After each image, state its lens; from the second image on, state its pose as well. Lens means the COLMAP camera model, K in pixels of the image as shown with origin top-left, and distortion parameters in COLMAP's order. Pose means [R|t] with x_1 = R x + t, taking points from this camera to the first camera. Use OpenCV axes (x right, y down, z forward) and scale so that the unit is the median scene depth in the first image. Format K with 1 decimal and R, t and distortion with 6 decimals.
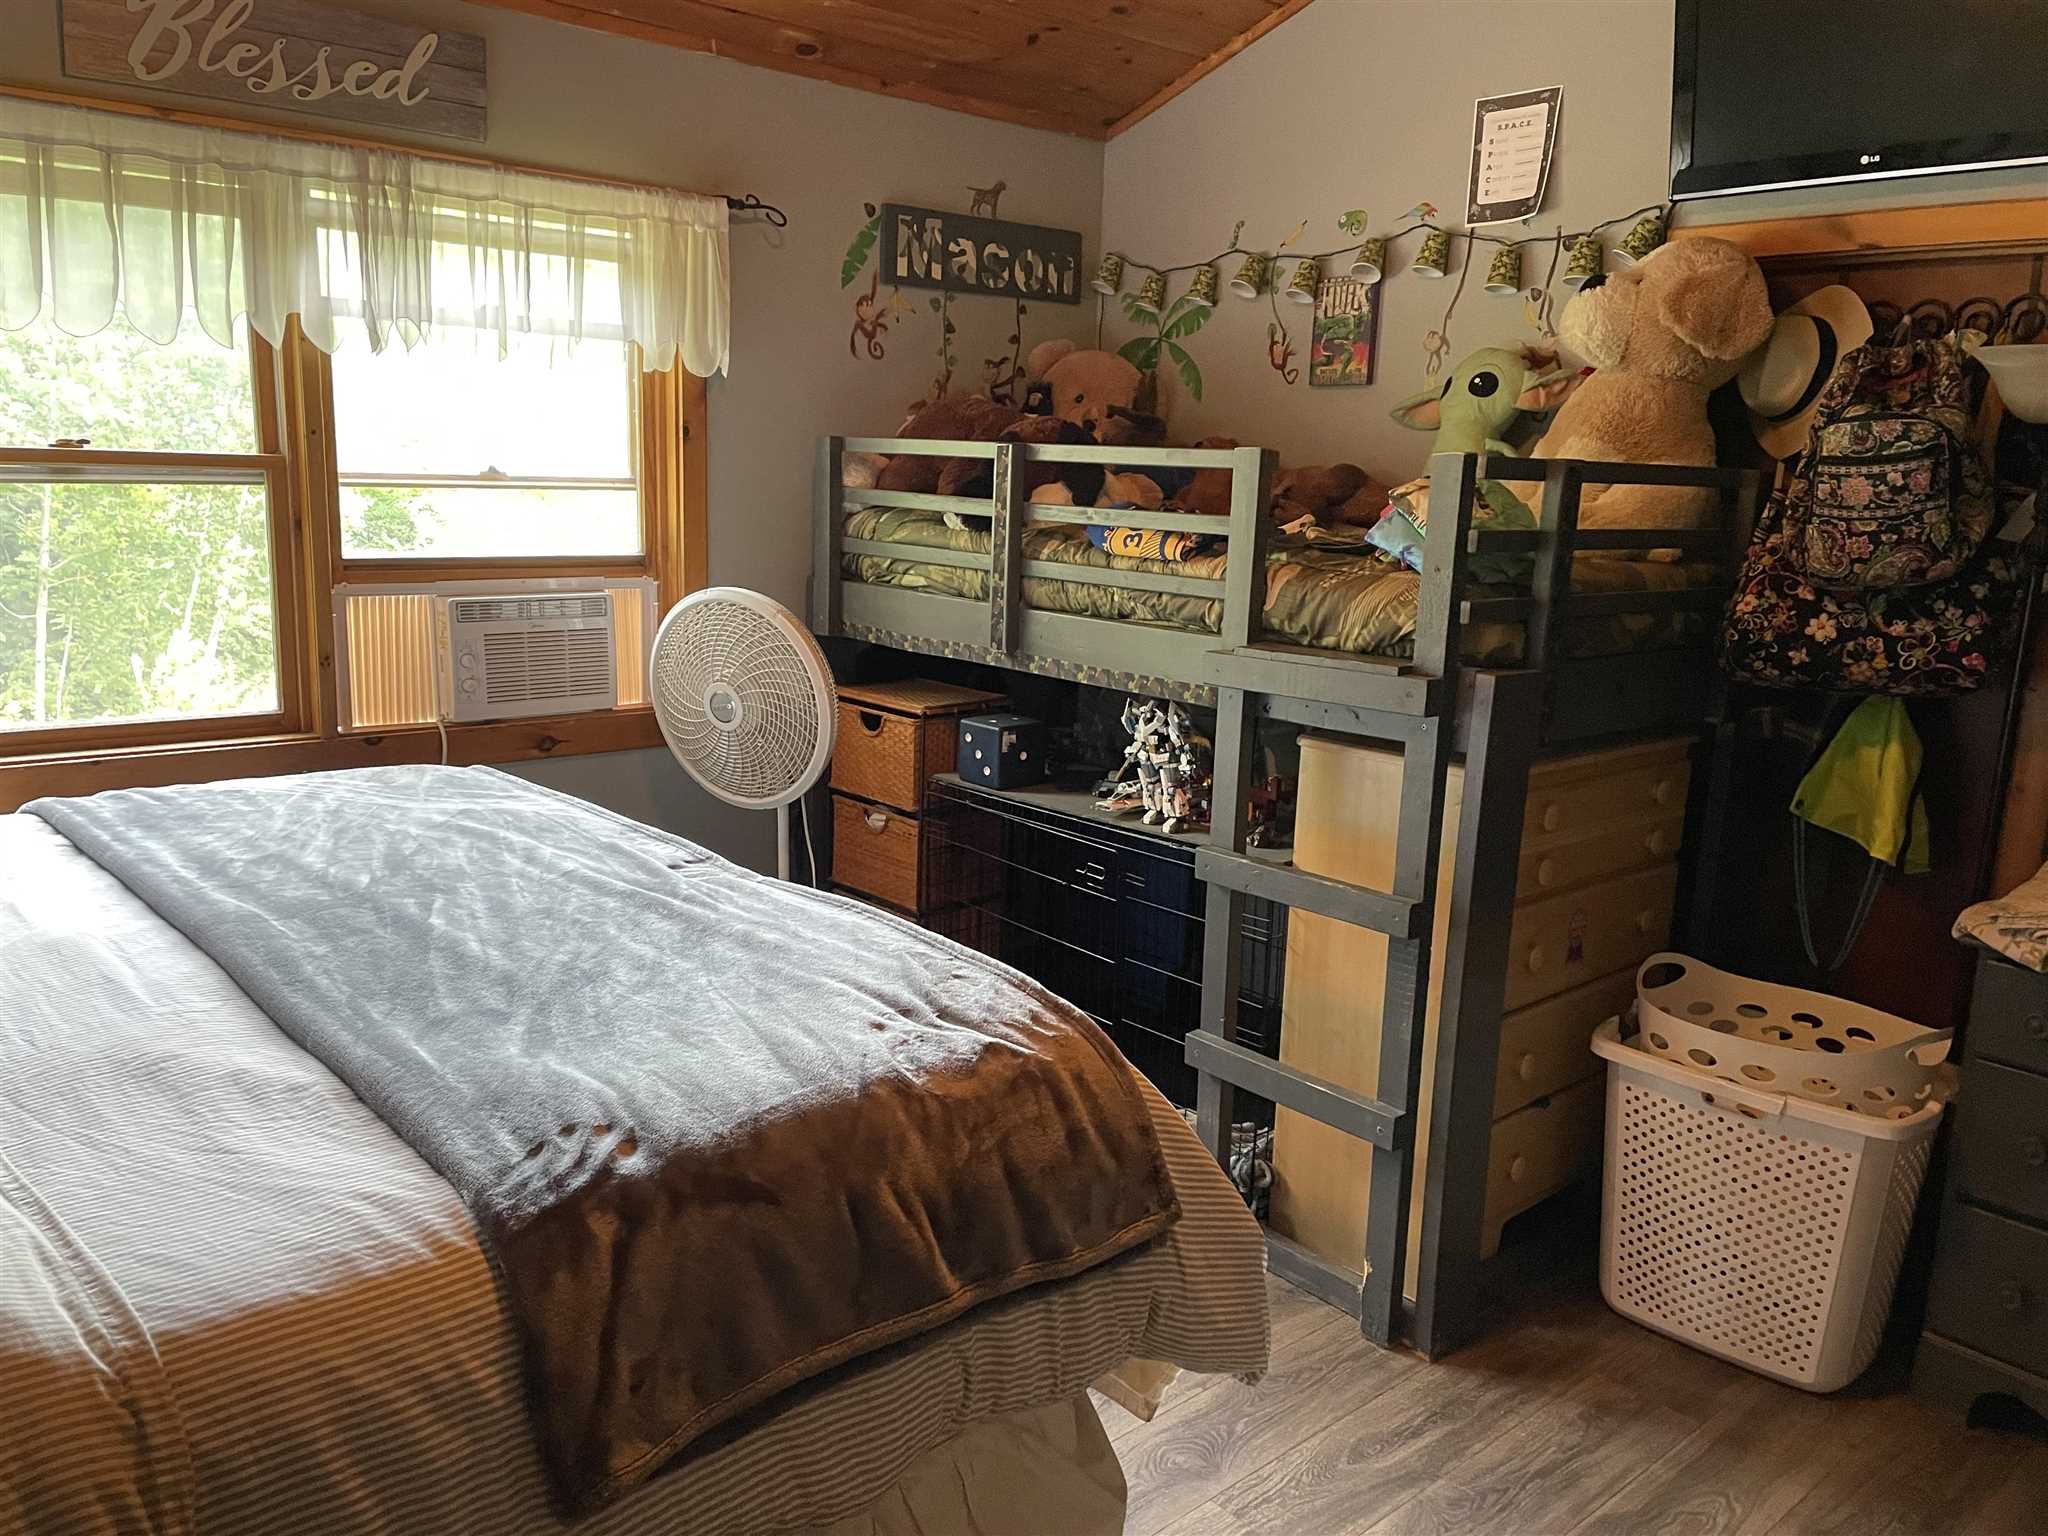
lens RADIAL K [[1540.3, 0, 1022.0], [0, 1540.3, 774.4], [0, 0, 1]] dist [0.080239, -0.099486]
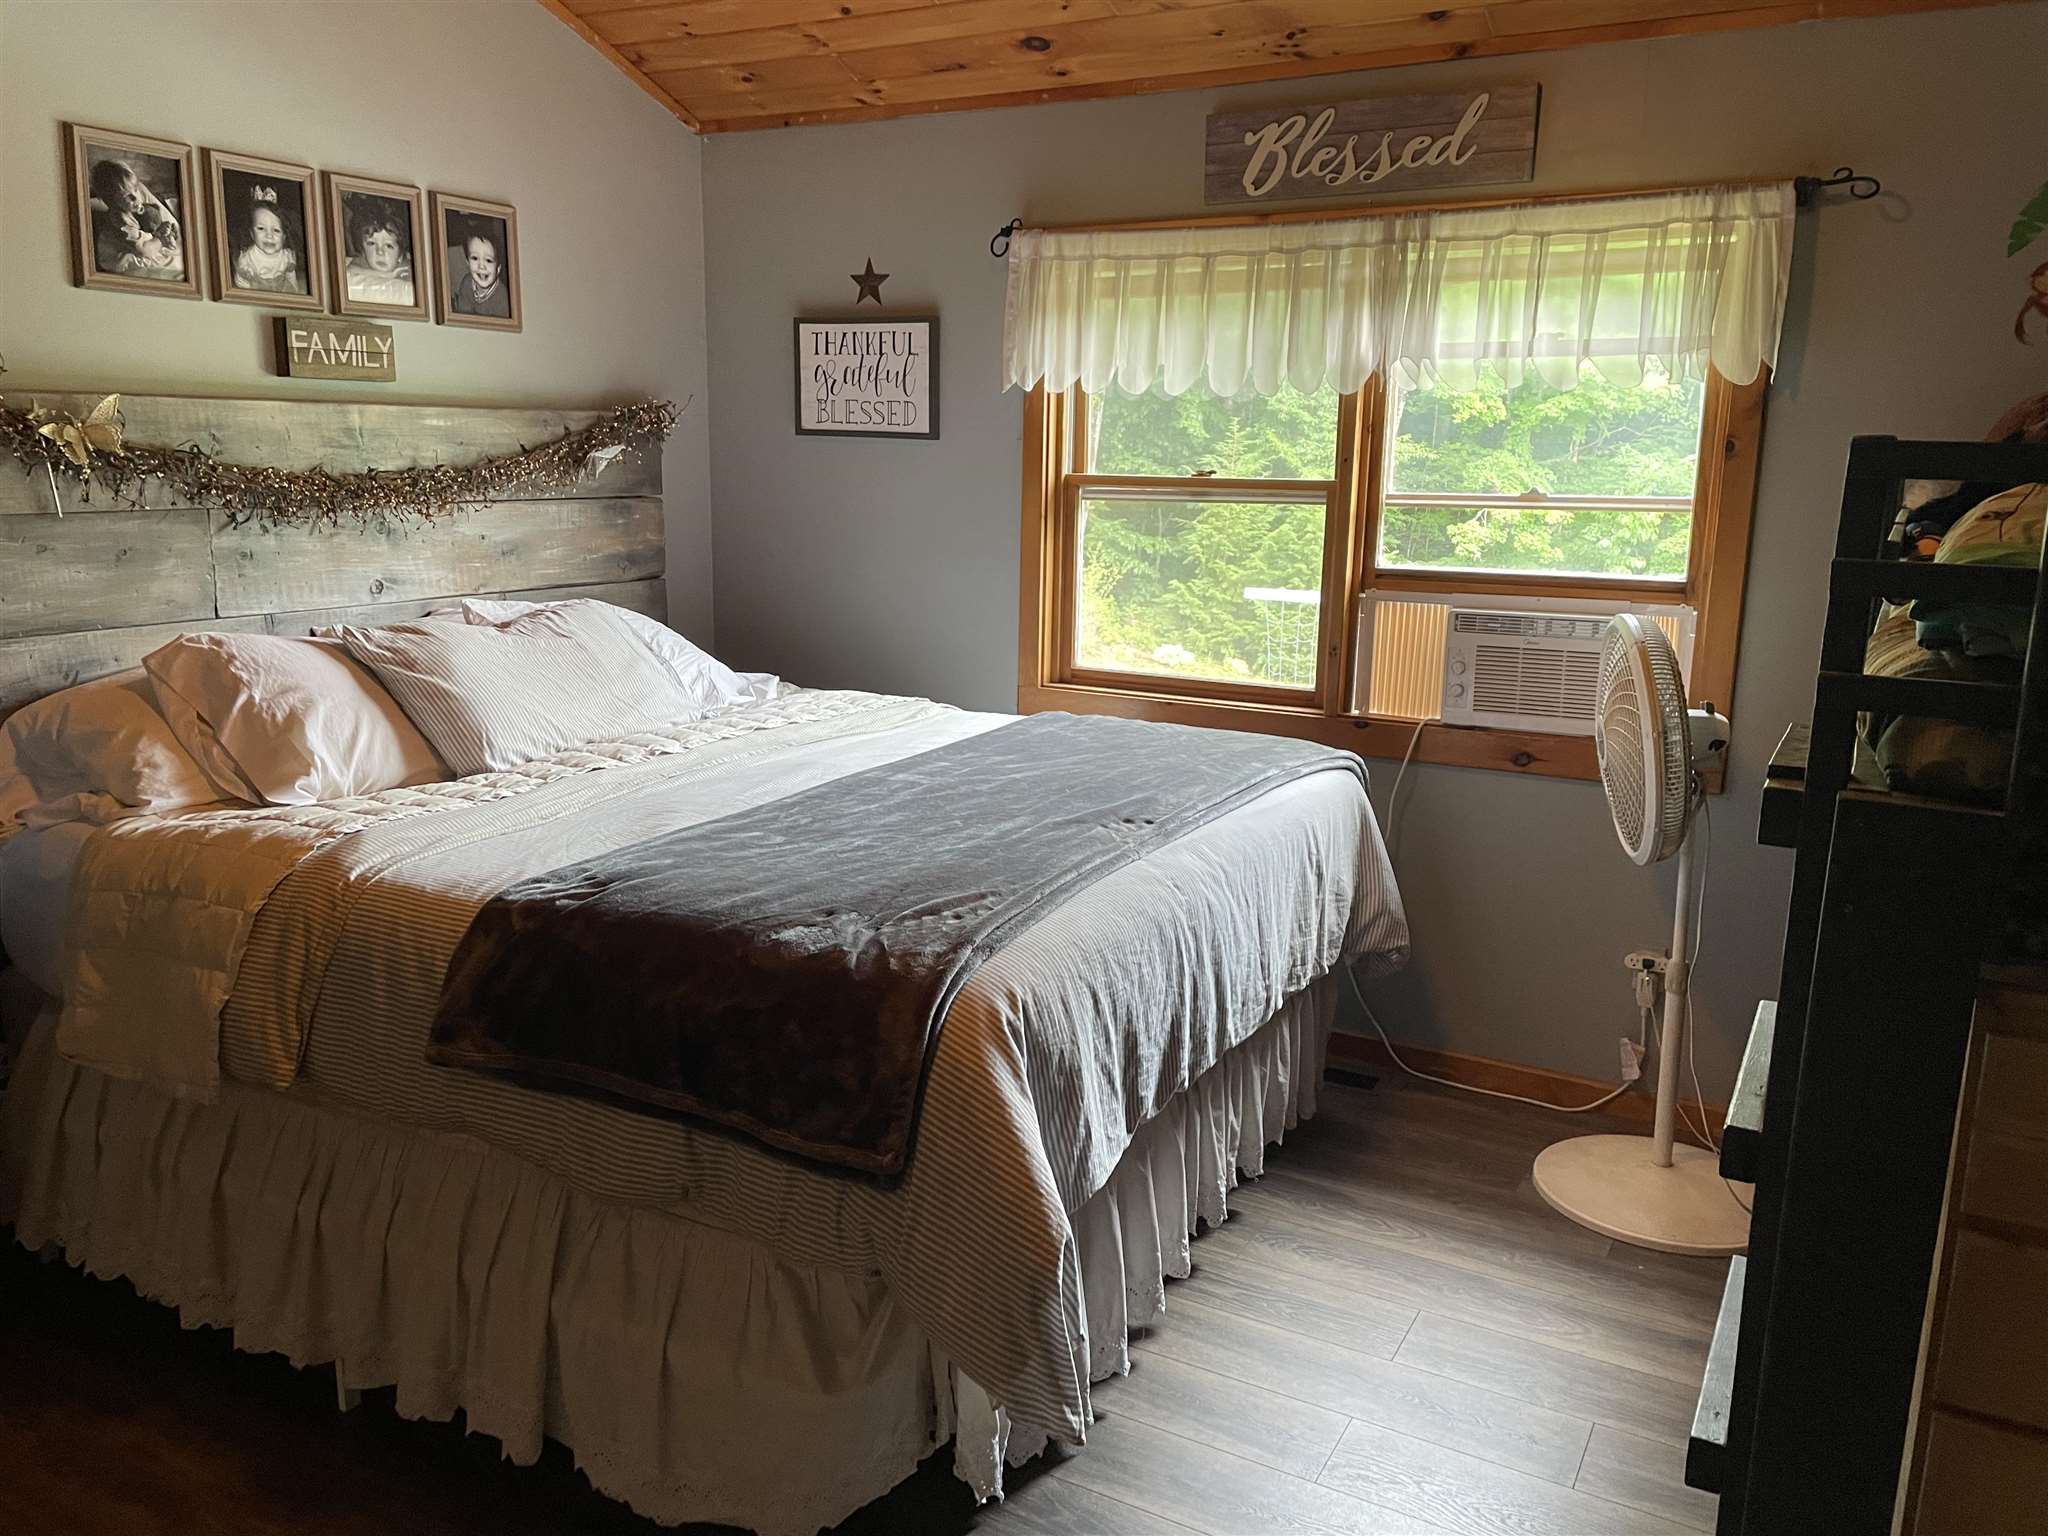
lens RADIAL K [[1540.3, 0, 1021.9], [0, 1540.3, 759.7], [0, 0, 1]] dist [0.080239, -0.099486]
pose [[0.326623, 0.155218, -0.932322, 0.611877], [-0.195478, 0.976189, 0.094039, -0.058121], [0.924719, 0.151533, 0.349188, 0.391546]]
